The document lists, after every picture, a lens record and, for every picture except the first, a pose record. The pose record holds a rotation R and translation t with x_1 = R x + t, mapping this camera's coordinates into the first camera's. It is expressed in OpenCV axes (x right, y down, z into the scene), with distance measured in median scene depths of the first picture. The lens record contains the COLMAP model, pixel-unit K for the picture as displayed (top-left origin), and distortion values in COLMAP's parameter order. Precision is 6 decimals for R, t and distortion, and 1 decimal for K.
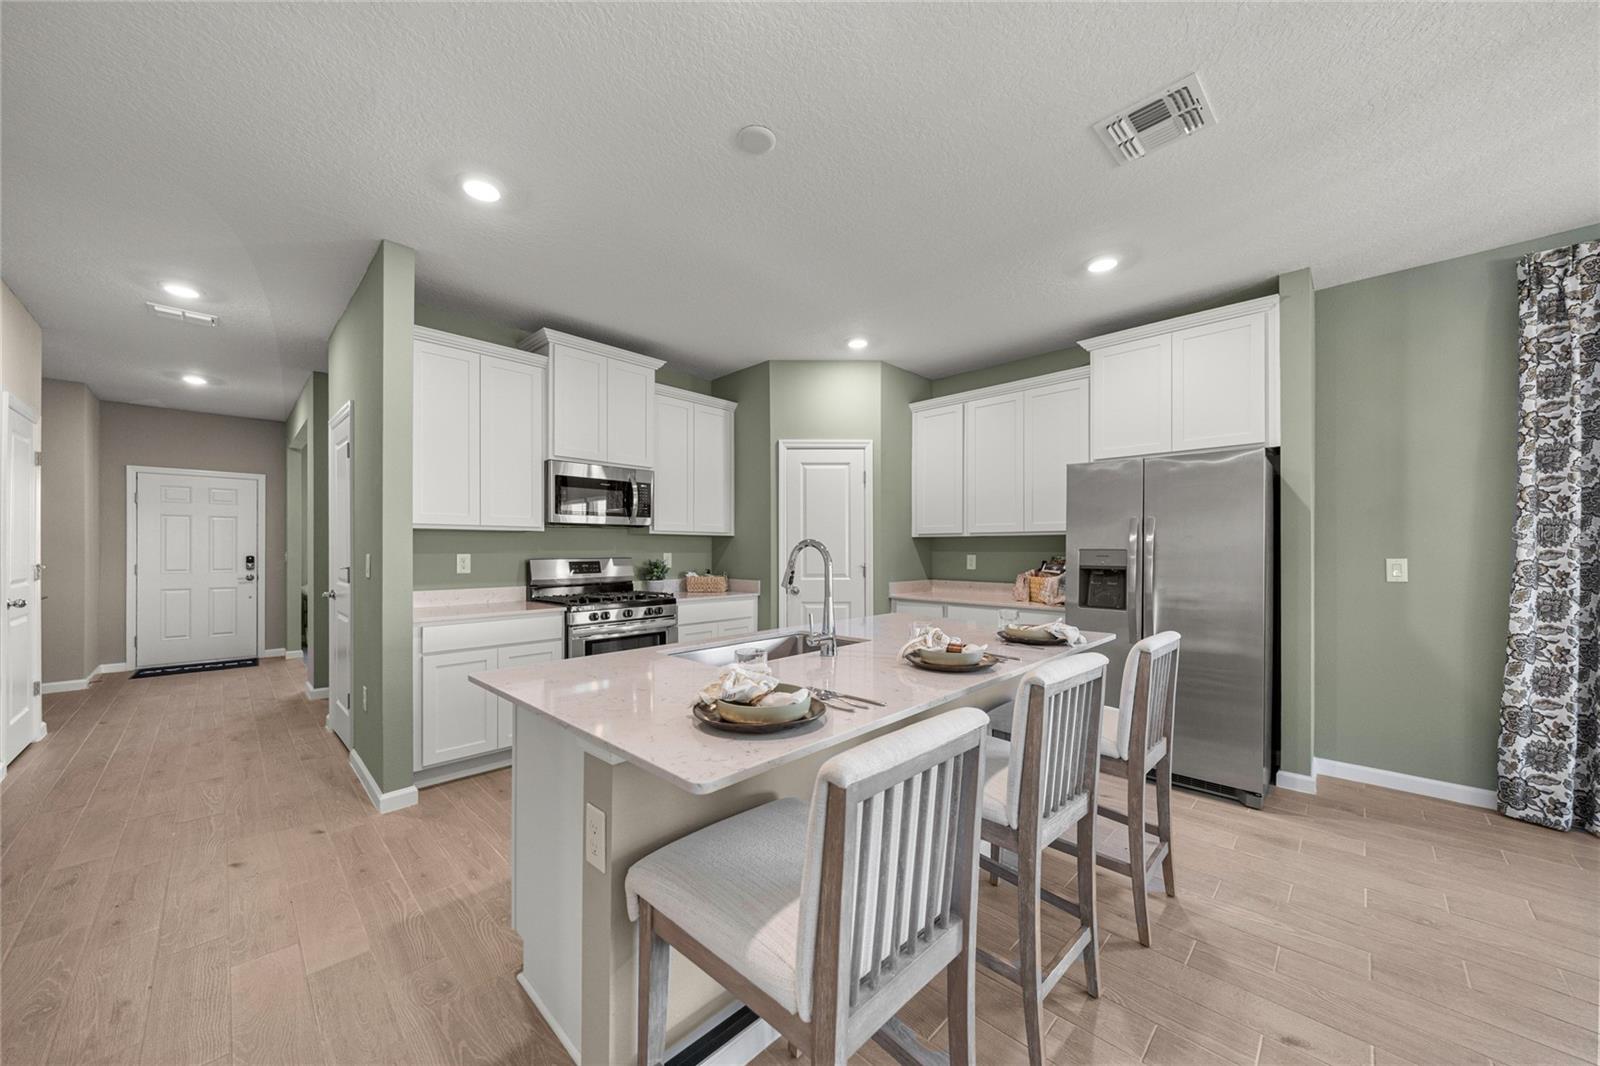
lens RADIAL K [[563.9, 0, 797.5], [0, 563.9, 548.5], [0, 0, 1]] dist [0.000171, -0.000221]
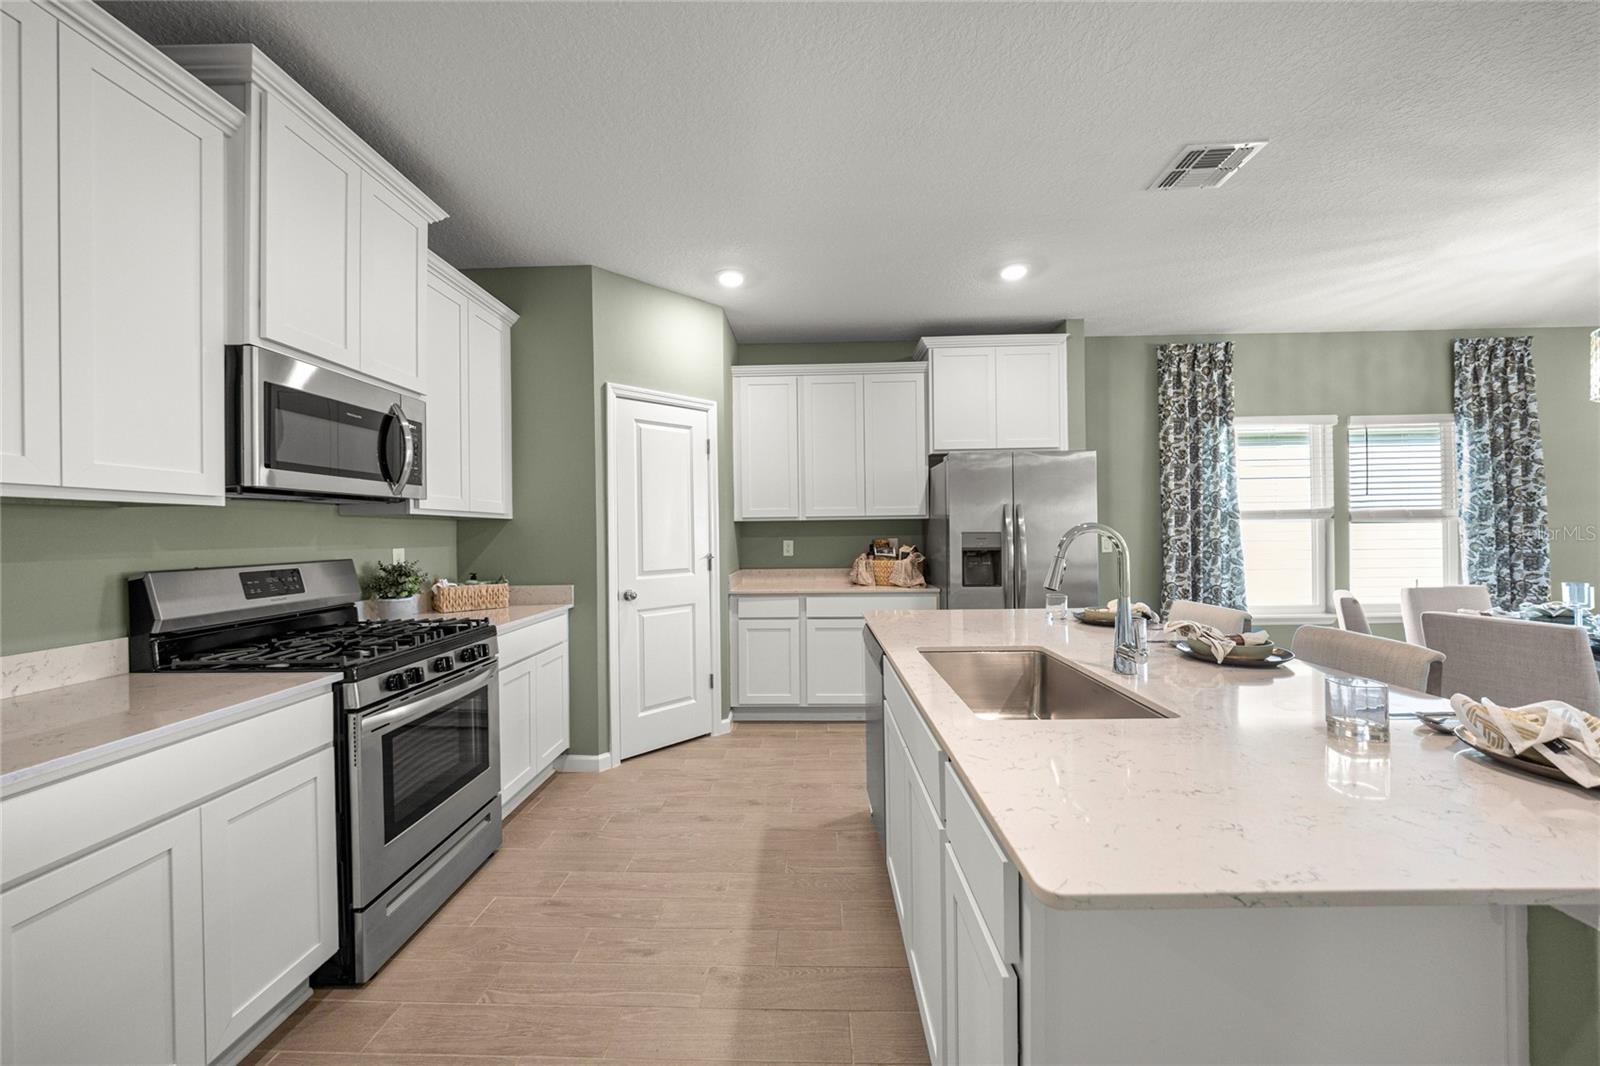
lens RADIAL K [[584.7, 0, 801.2], [0, 584.7, 526.3], [0, 0, 1]] dist [-0.002189, -0.000406]
pose [[0.728659, -0.005340, 0.684855, -0.378796], [0.014292, 0.999870, -0.007410, -0.004797], [-0.684727, 0.015187, 0.728641, 0.325022]]
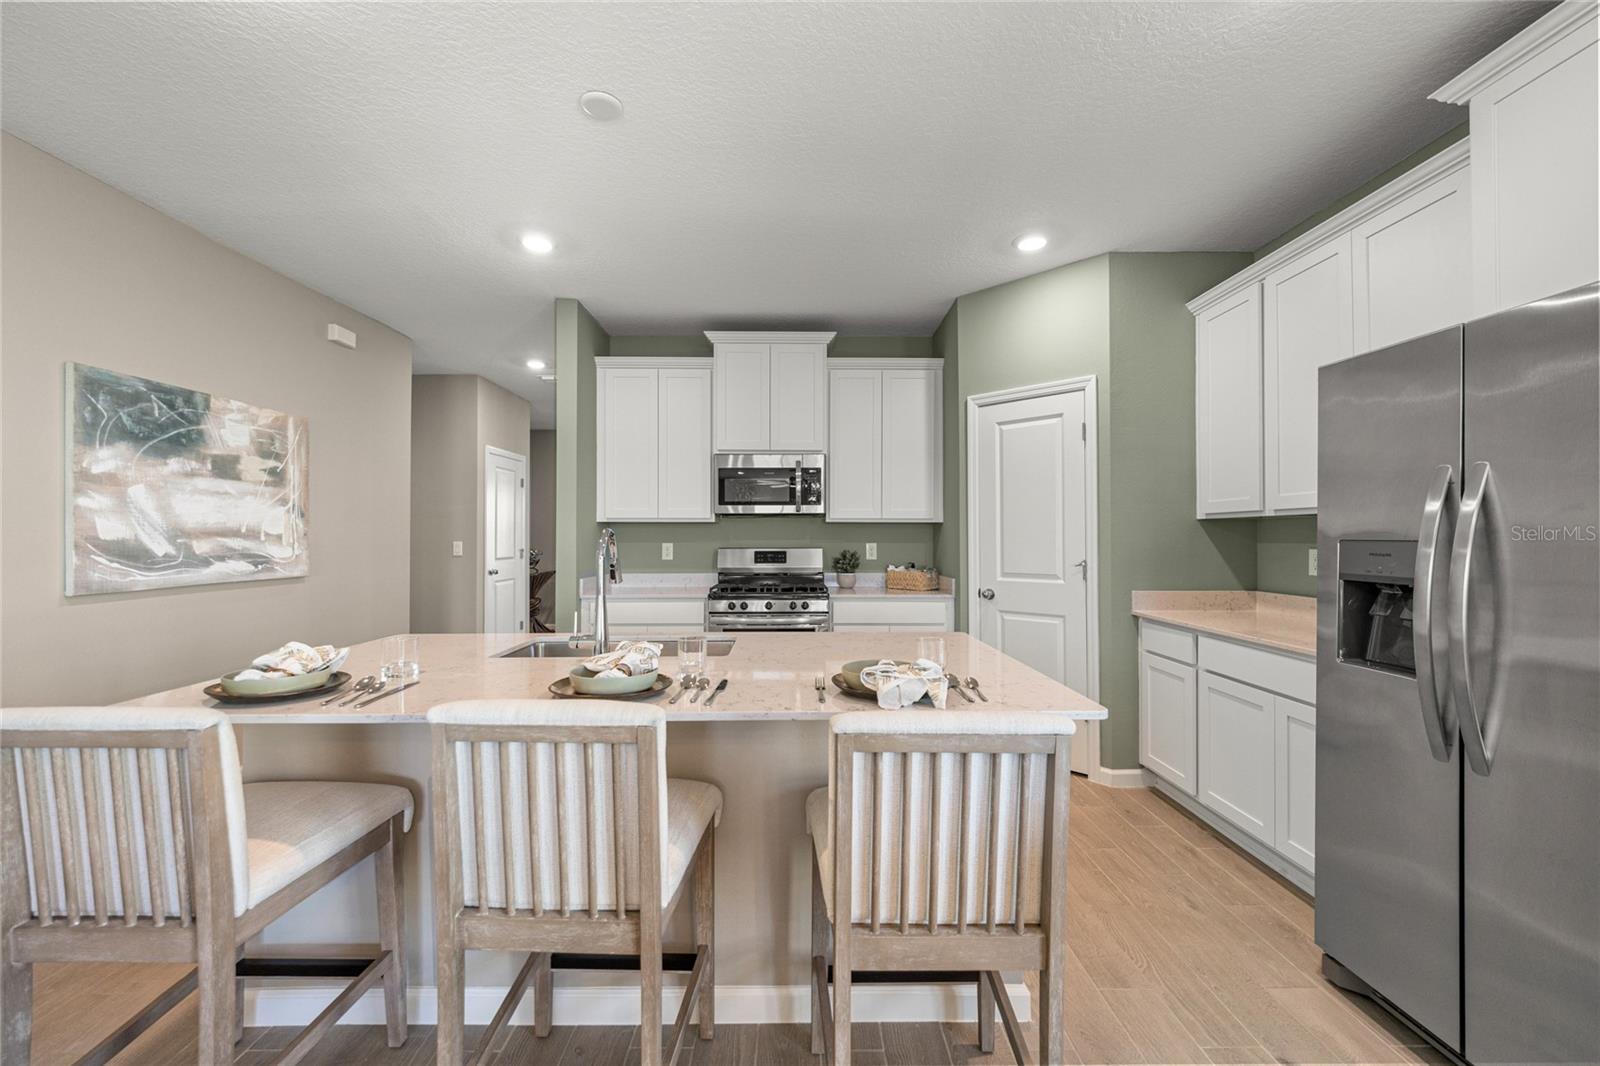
lens RADIAL K [[638.7, 0, 795.1], [0, 638.7, 529.2], [0, 0, 1]] dist [0.001107, 0.000010]
pose [[0.697460, -0.012659, -0.716512, 0.452185], [-0.001338, 0.999819, -0.018967, 0.005078], [0.716623, 0.014188, 0.697317, 0.238887]]
